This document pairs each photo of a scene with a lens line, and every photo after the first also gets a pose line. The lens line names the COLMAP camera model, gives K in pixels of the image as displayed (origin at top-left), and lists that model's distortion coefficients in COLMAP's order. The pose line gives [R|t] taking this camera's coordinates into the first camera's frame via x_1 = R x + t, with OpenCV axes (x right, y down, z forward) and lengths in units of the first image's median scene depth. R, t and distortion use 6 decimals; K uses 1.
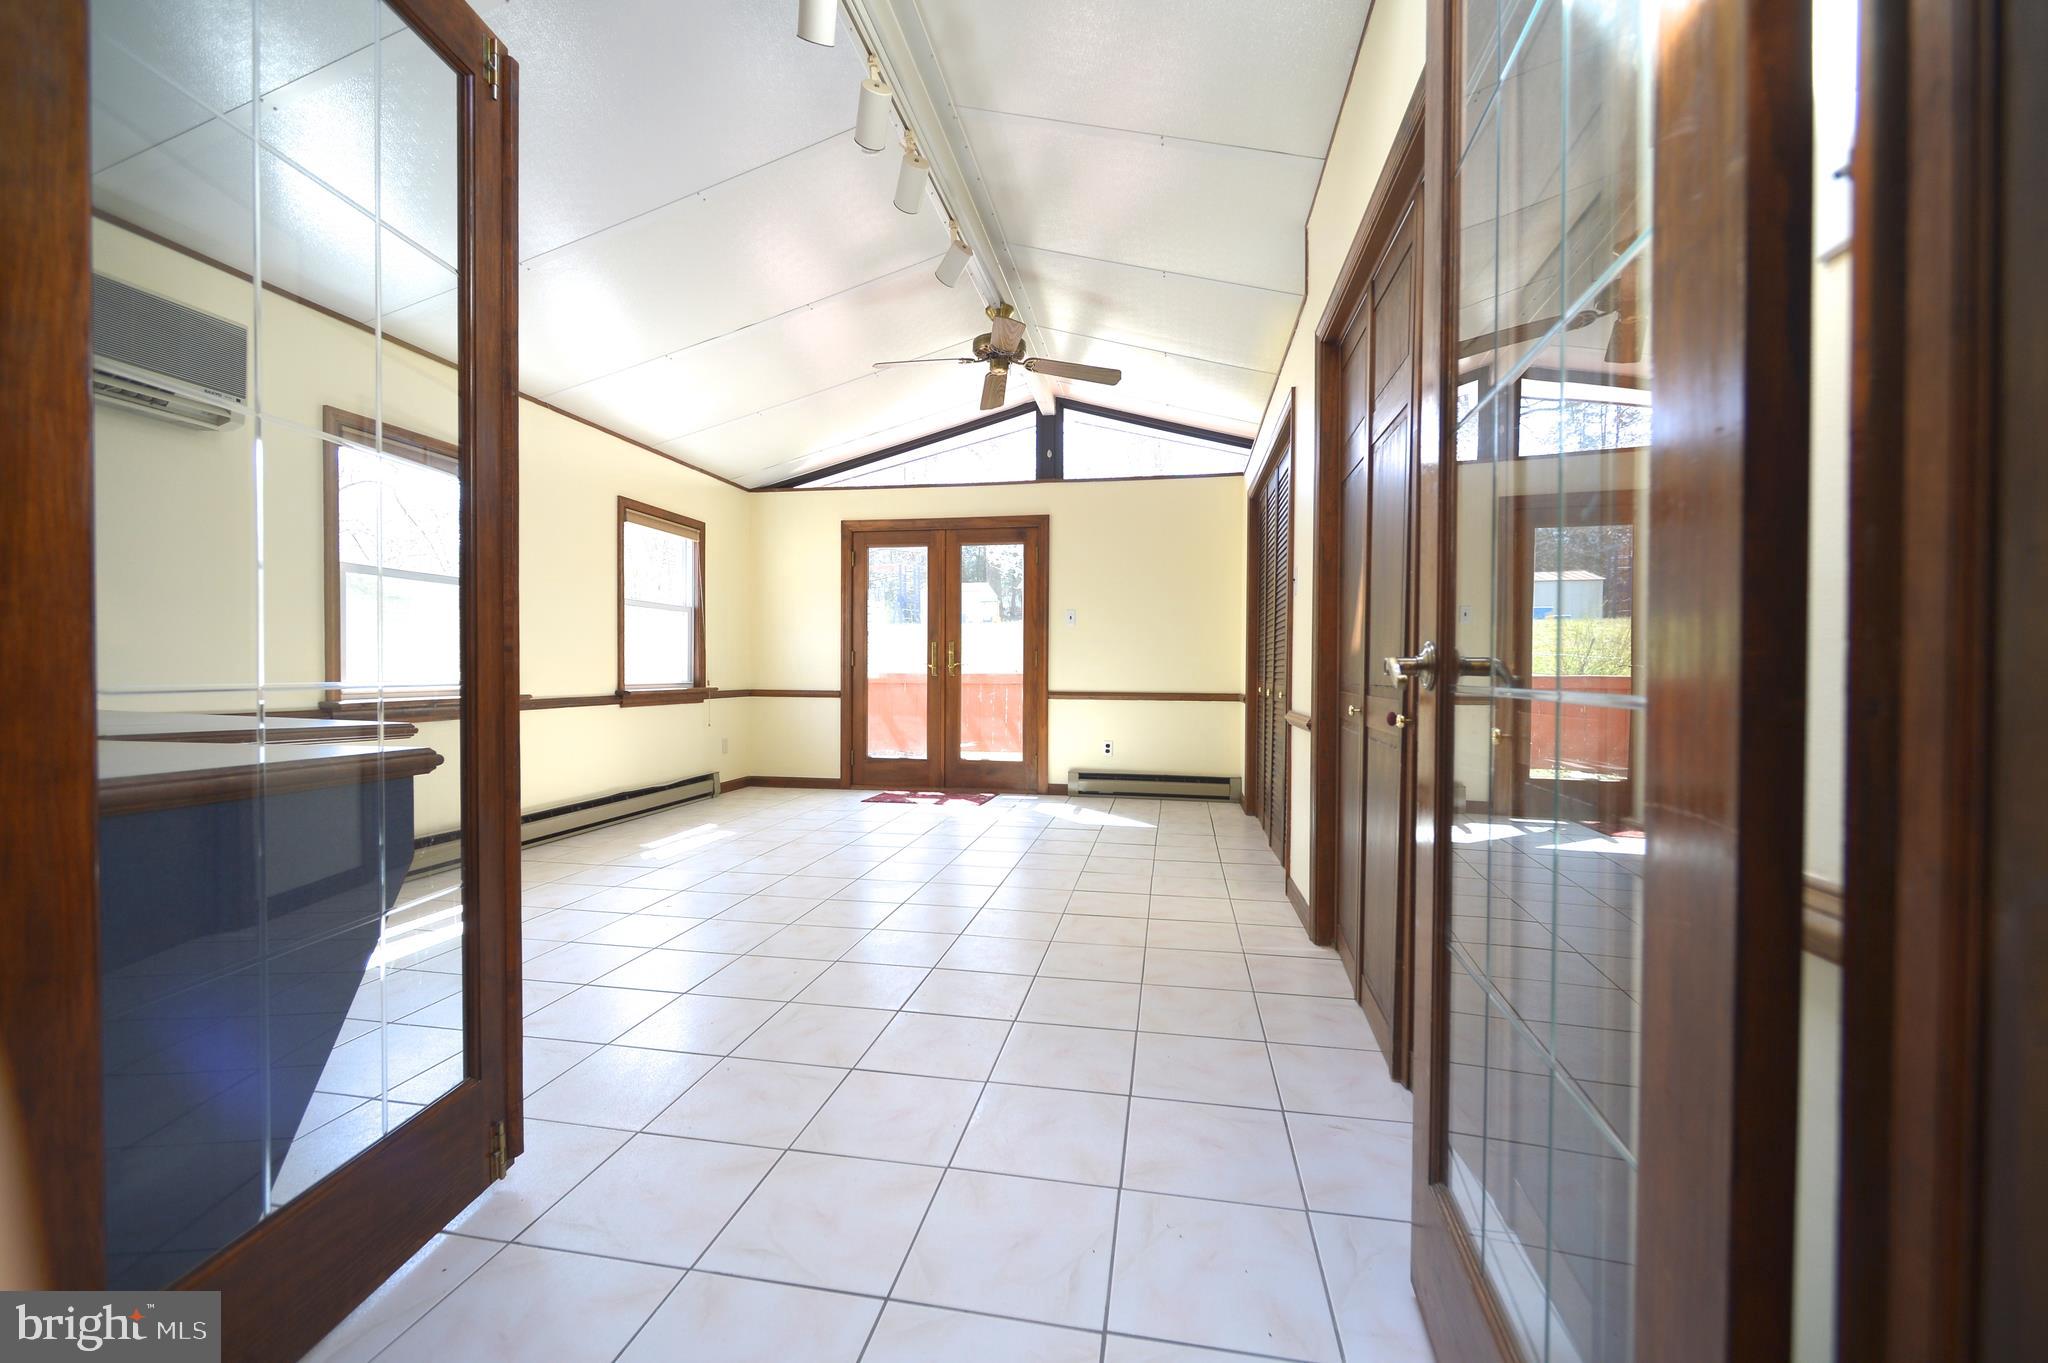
lens RADIAL K [[802.8, 0, 1021.7], [0, 802.8, 684.5], [0, 0, 1]] dist [-0.000236, 0.000101]
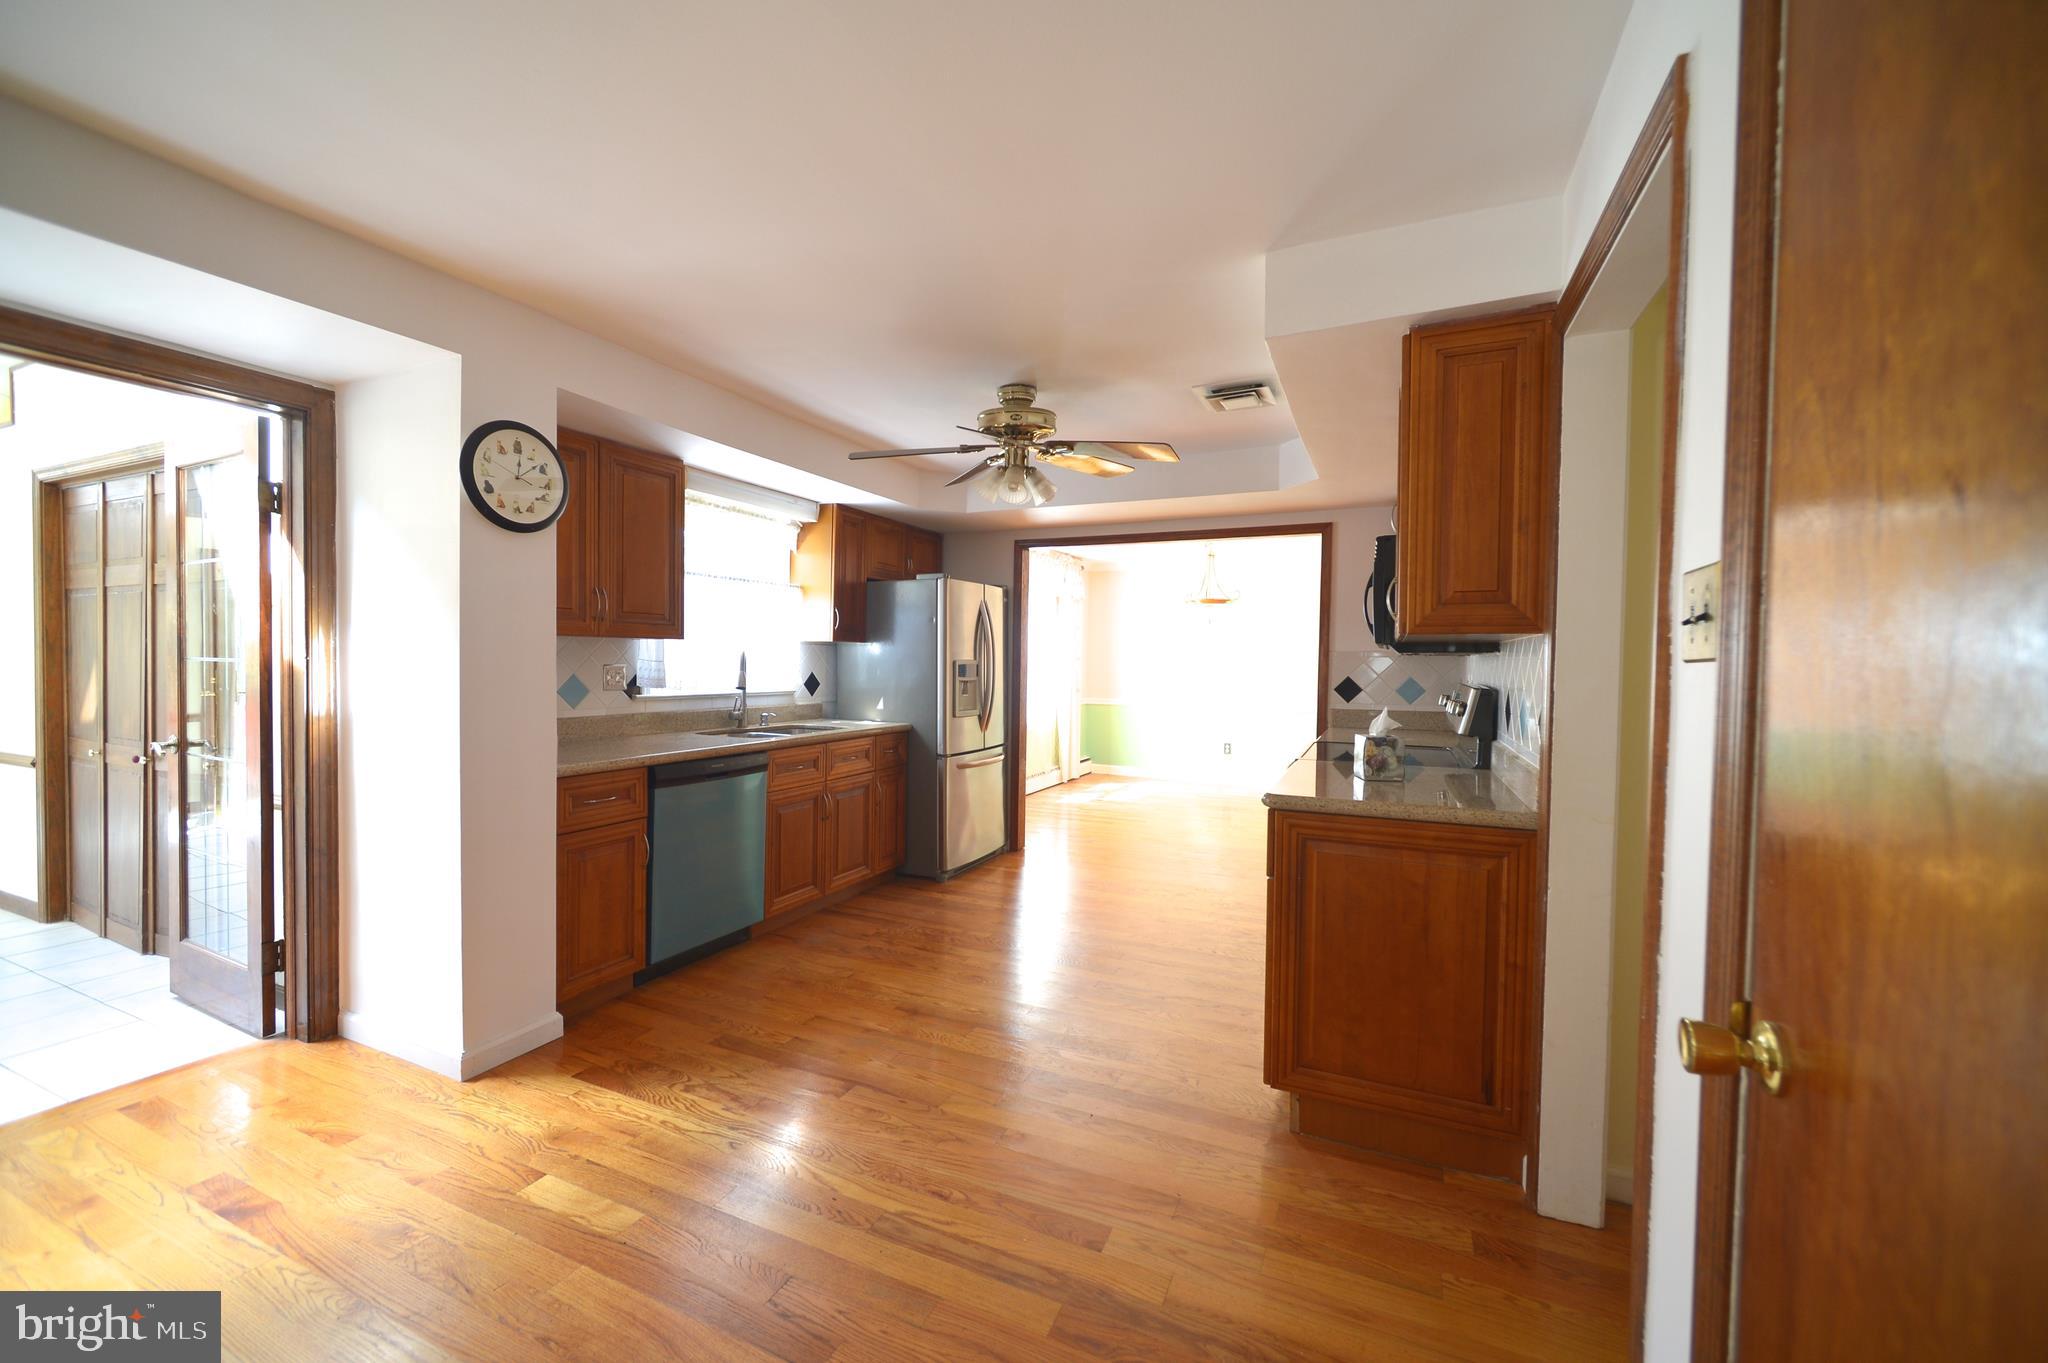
lens RADIAL K [[802.8, 0, 1020.5], [0, 802.8, 679.1], [0, 0, 1]] dist [-0.000236, 0.000101]
pose [[0.244267, -0.026140, 0.969356, -0.817862], [0.005482, 0.999658, 0.025576, -0.177317], [-0.969692, -0.000934, 0.244327, -1.404202]]
